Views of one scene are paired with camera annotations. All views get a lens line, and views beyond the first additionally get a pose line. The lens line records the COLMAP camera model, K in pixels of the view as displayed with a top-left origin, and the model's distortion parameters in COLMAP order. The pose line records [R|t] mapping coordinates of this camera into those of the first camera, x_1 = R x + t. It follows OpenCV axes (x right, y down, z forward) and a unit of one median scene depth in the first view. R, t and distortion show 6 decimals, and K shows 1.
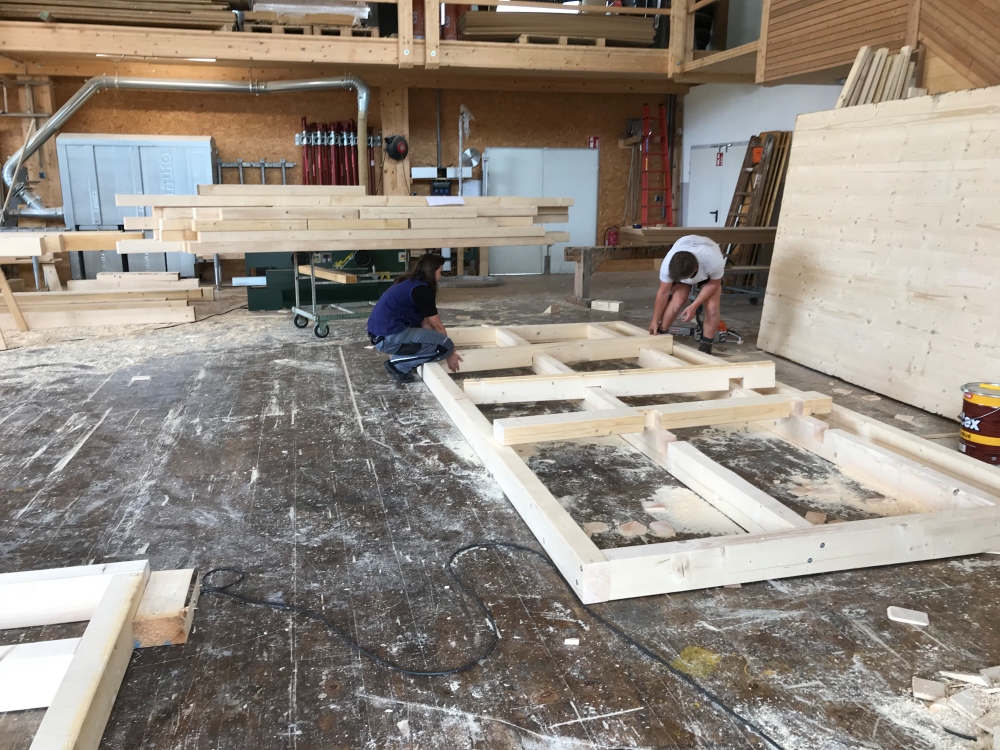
lens RADIAL K [[829.4, 0, 500.0], [0, 829.4, 375.0], [0, 0, 1]] dist [0.006661, -0.009081]
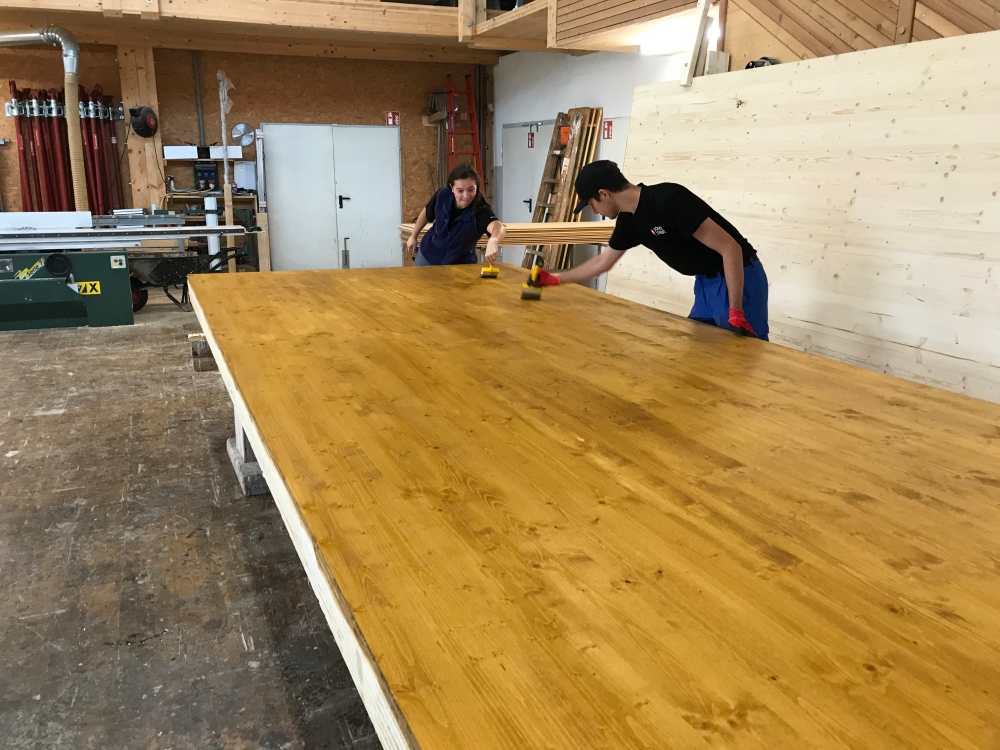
lens RADIAL K [[825.5, 0, 499.6], [0, 825.5, 368.9], [0, 0, 1]] dist [0.003851, -0.008704]
pose [[0.988802, -0.030078, 0.146169, 0.096828], [0.027445, 0.999423, 0.019996, -0.037726], [-0.146686, -0.015760, 0.989058, 0.142447]]
